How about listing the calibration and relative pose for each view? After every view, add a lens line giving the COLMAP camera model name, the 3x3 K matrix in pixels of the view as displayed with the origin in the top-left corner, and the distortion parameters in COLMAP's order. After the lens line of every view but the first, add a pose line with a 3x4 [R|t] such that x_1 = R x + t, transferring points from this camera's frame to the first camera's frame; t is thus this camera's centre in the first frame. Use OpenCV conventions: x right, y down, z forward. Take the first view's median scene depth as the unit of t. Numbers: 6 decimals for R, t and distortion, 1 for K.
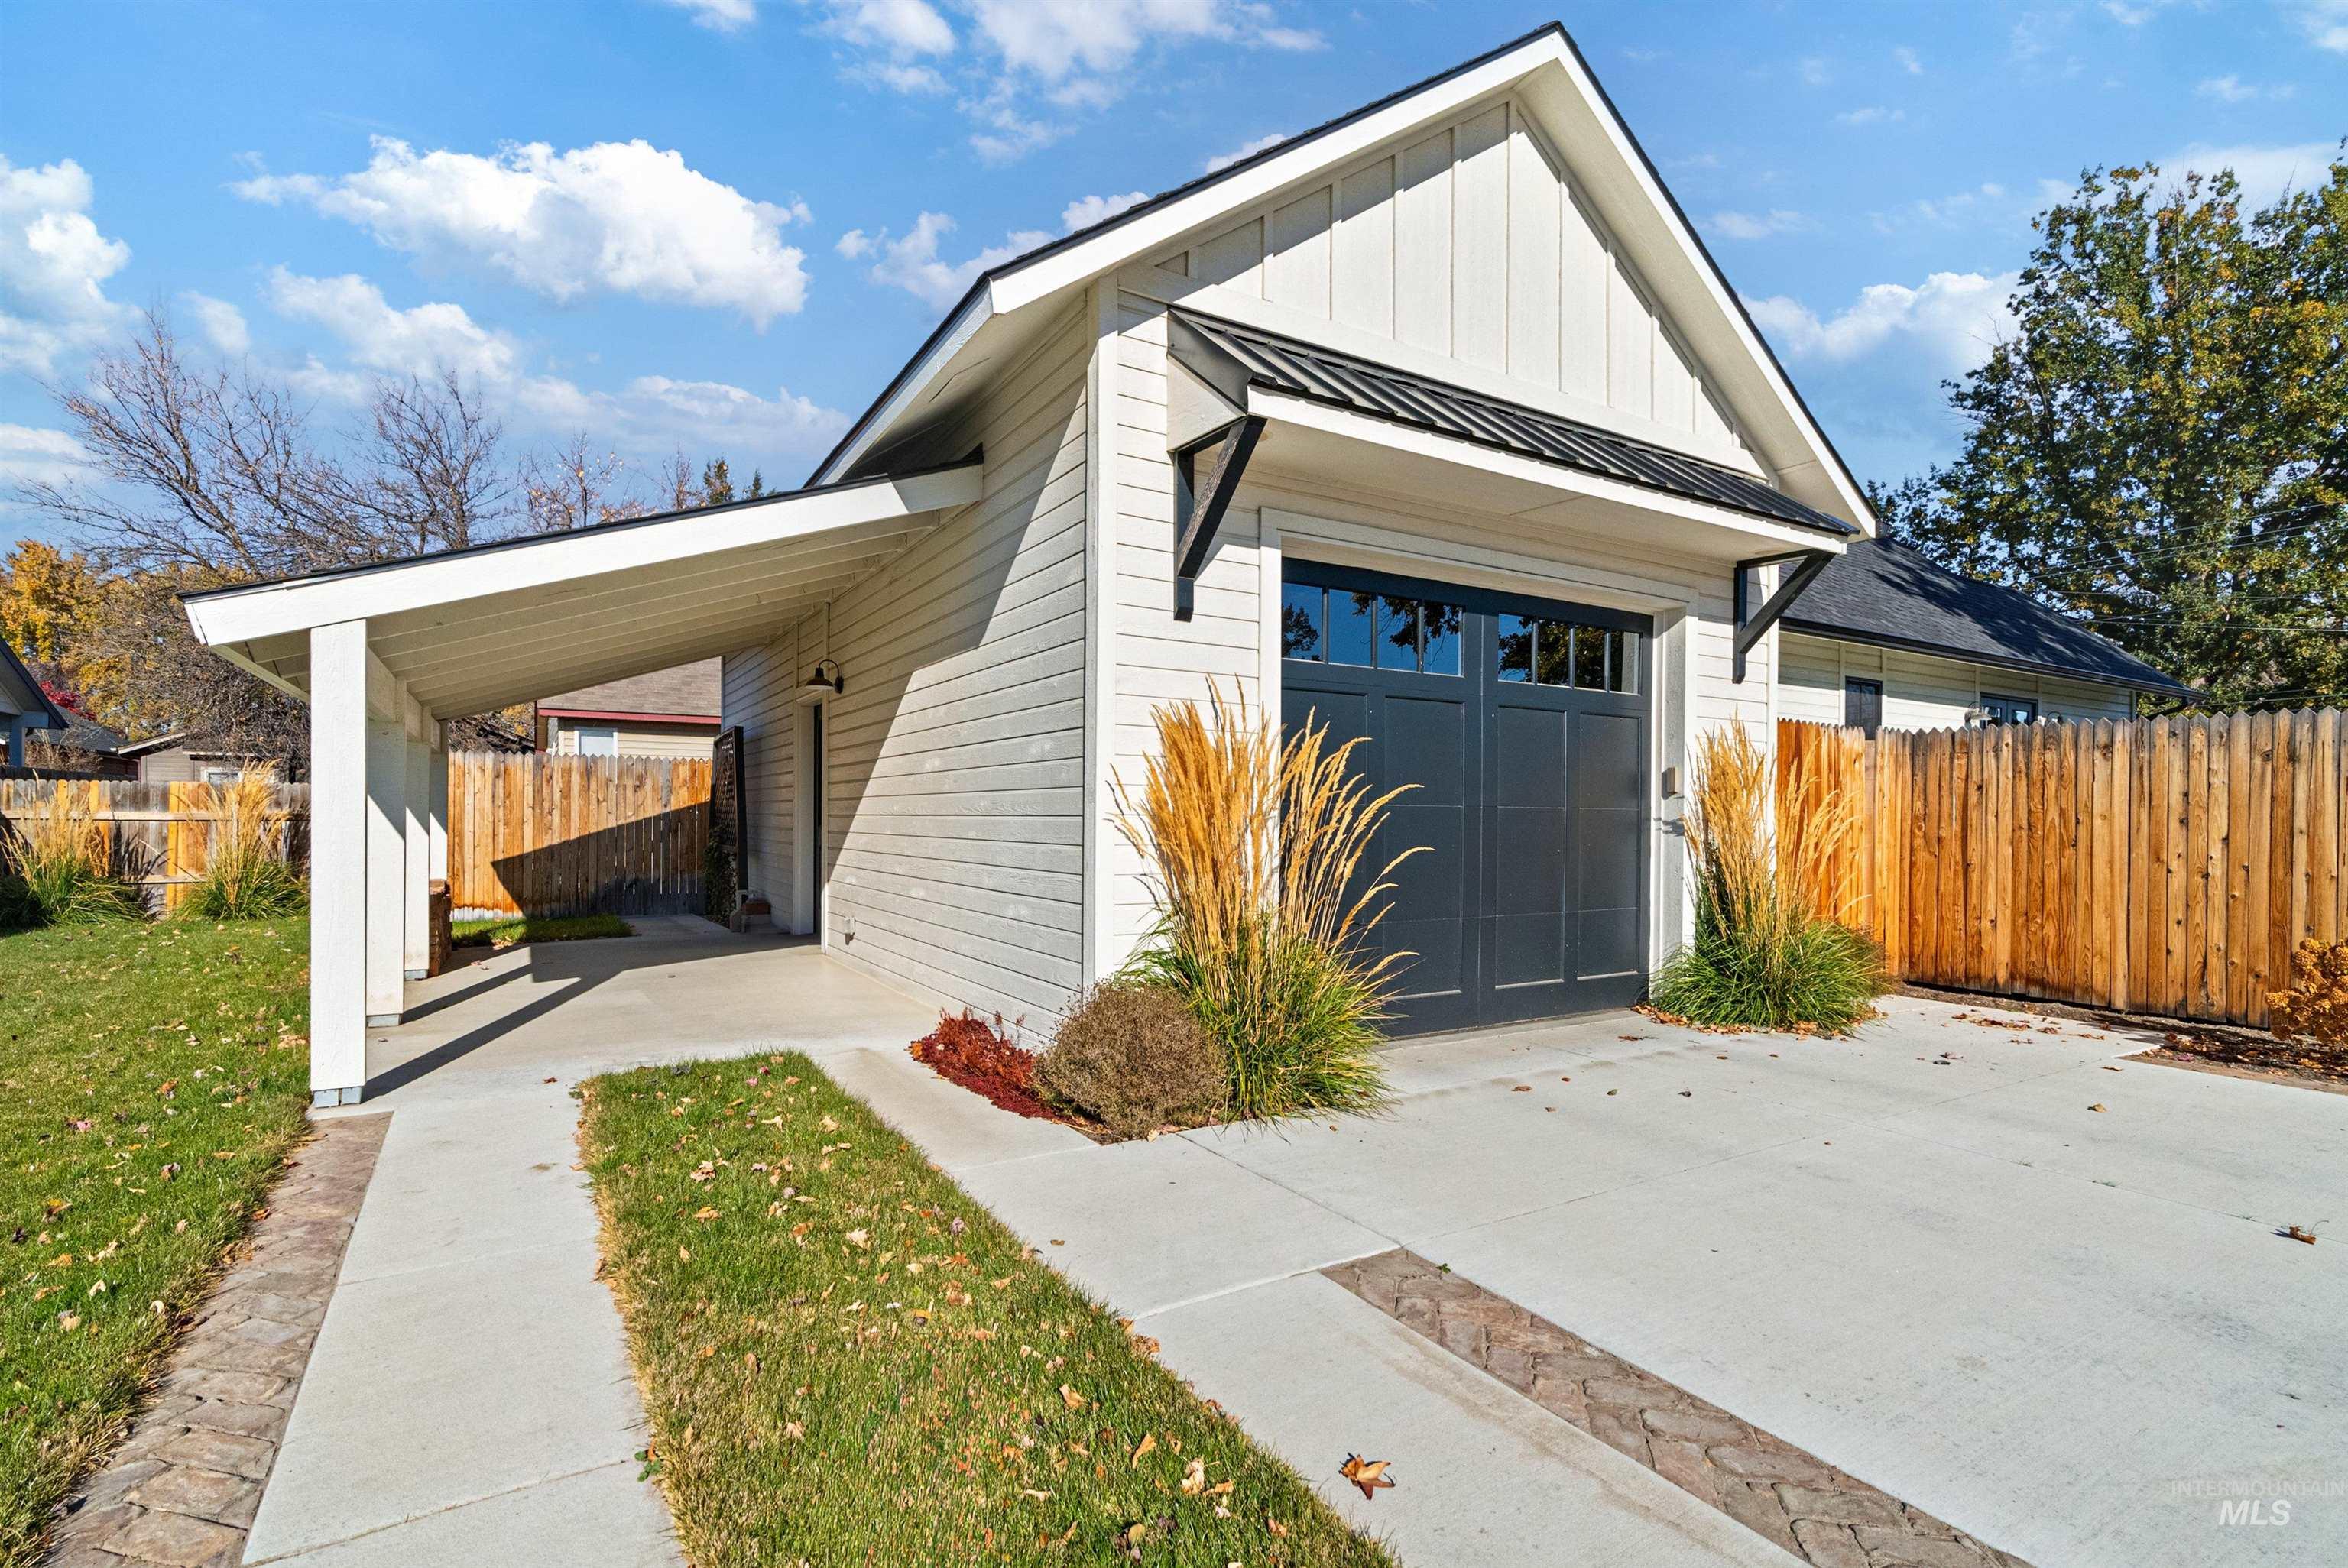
lens RADIAL K [[1088.2, 0, 1176.2], [0, 1088.2, 817.9], [0, 0, 1]] dist [0.001106, 0.000154]
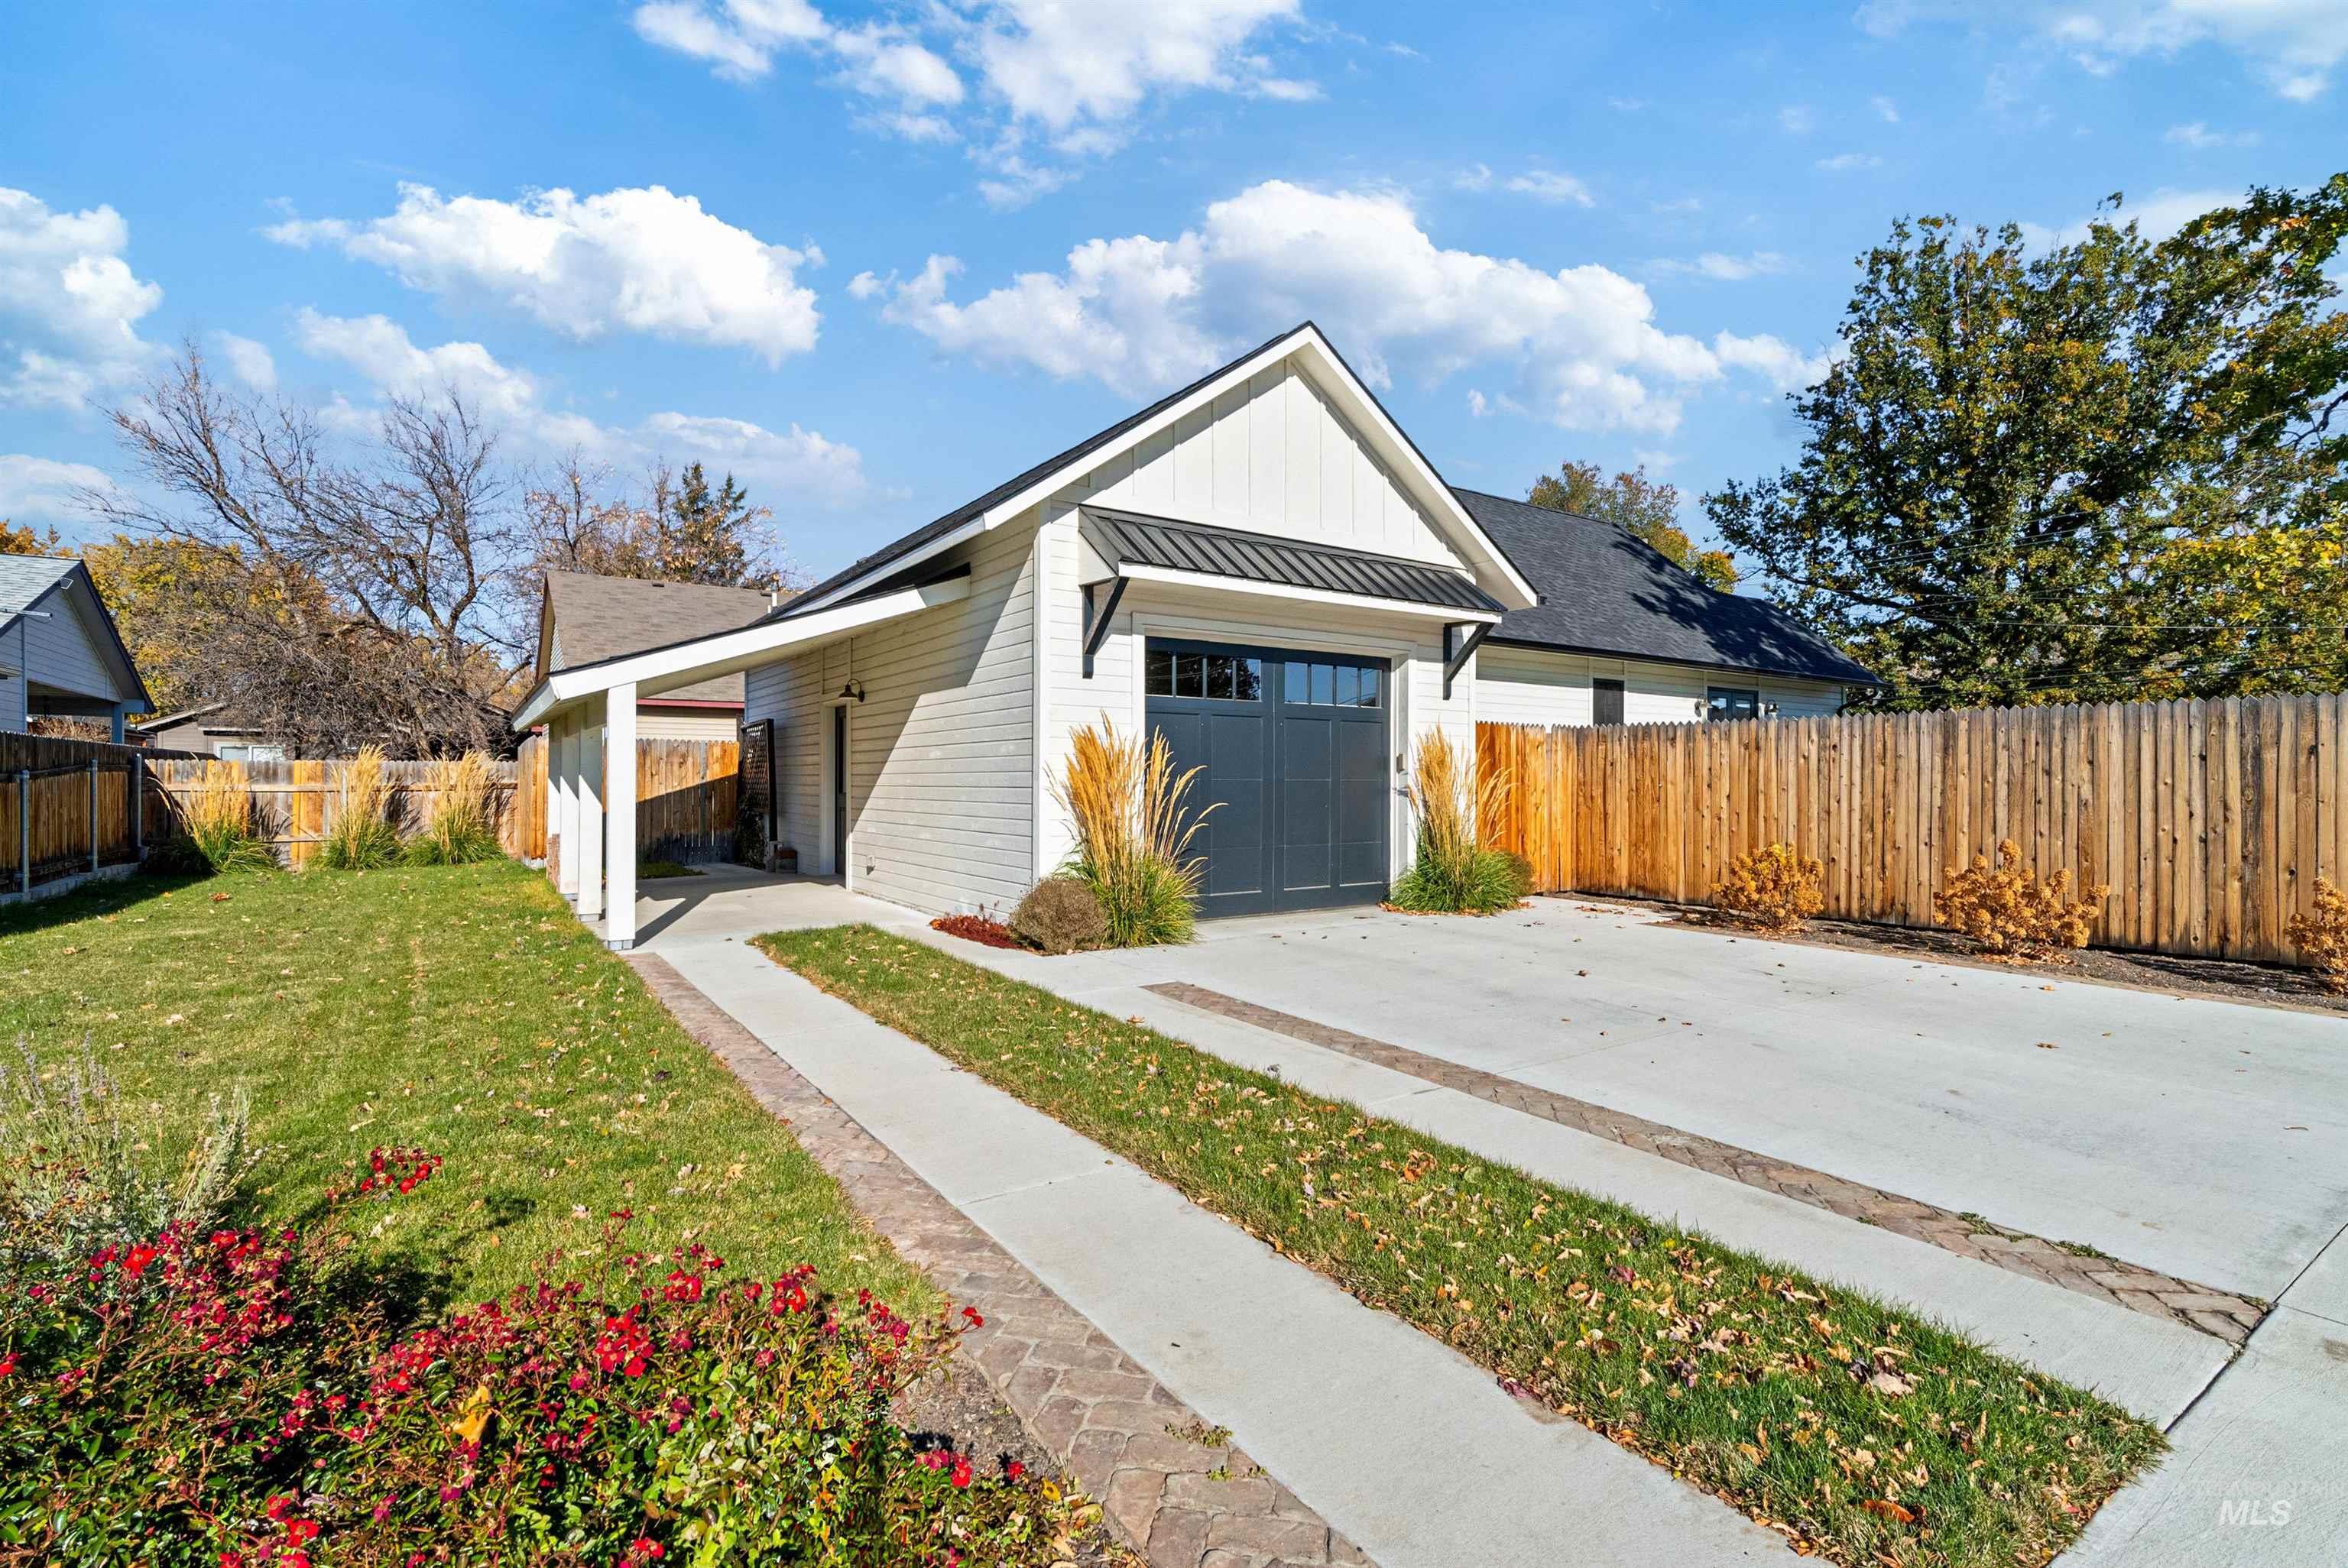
lens RADIAL K [[1077.4, 0, 1178.4], [0, 1077.4, 760.8], [0, 0, 1]] dist [-0.002434, 0.000003]
pose [[0.998438, -0.004532, 0.055691, 0.032642], [0.005588, 0.999807, -0.018828, -0.006442], [-0.055595, 0.019110, 0.998270, -0.455582]]
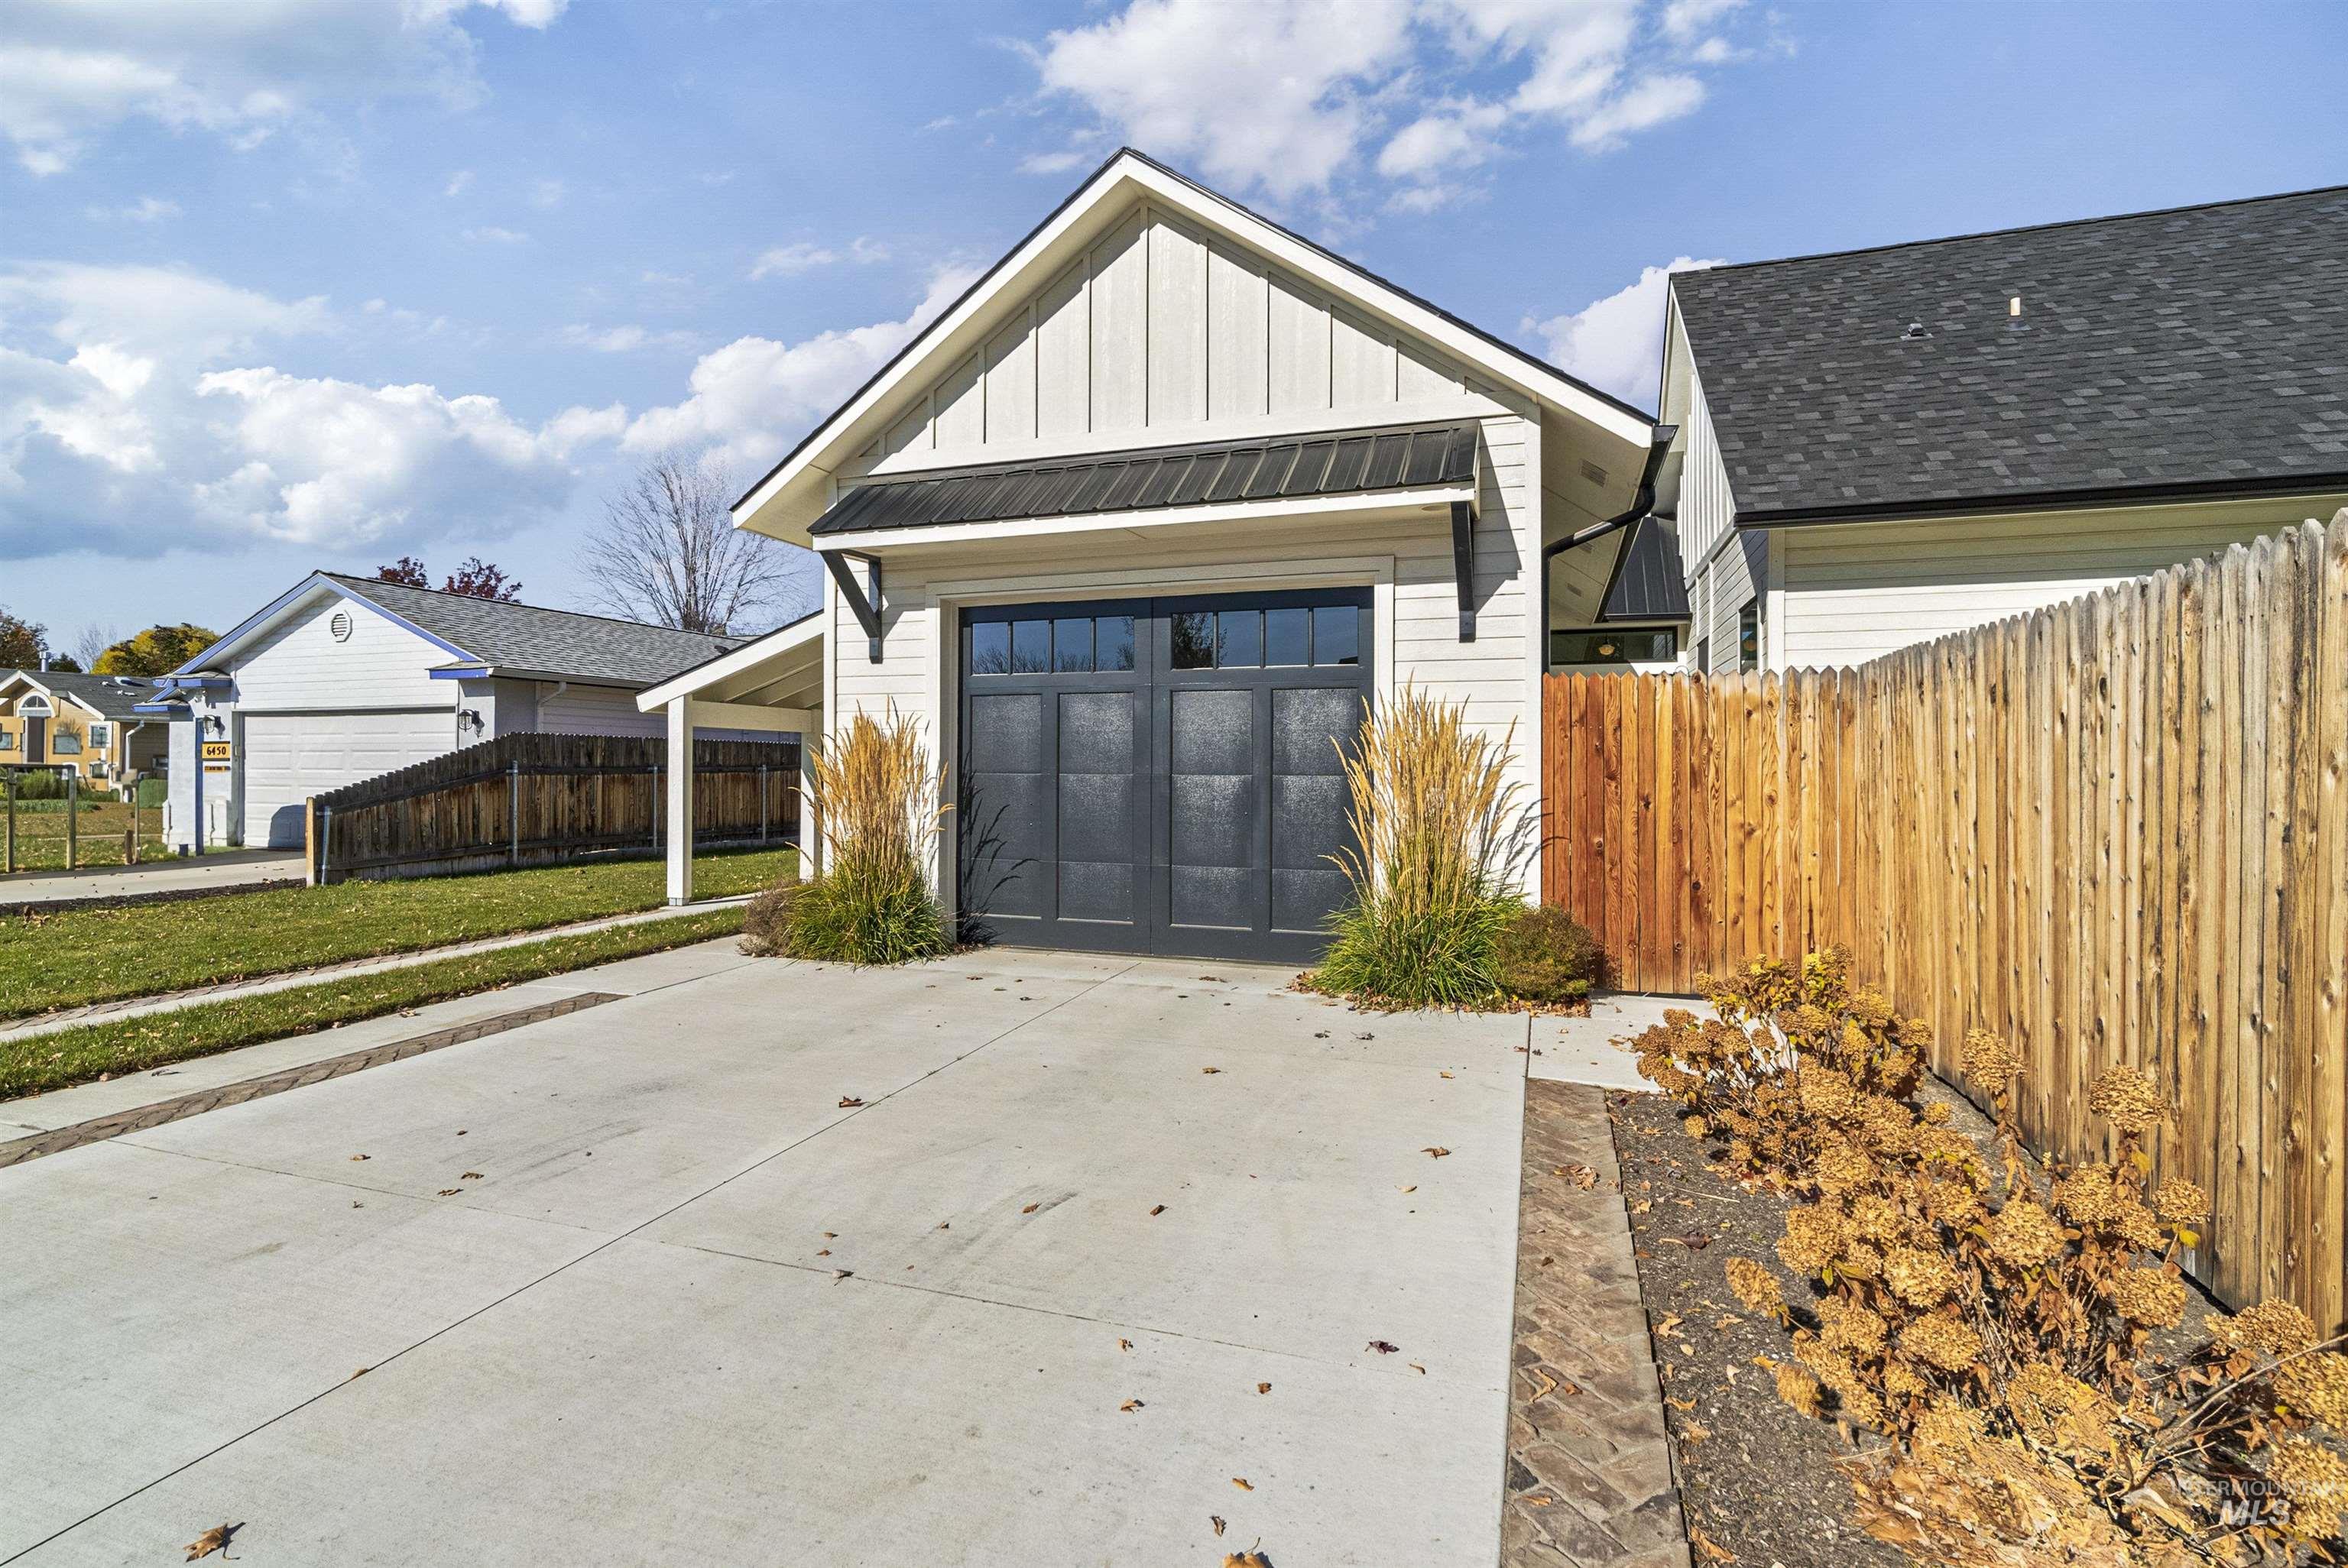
lens RADIAL K [[1077.4, 0, 1178.4], [0, 1077.4, 760.8], [0, 0, 1]] dist [-0.002434, 0.000003]
pose [[0.645508, -0.010320, -0.763684, 0.897842], [-0.000680, 0.999901, -0.014087, -0.006924], [0.763753, 0.009613, 0.645437, 0.176099]]
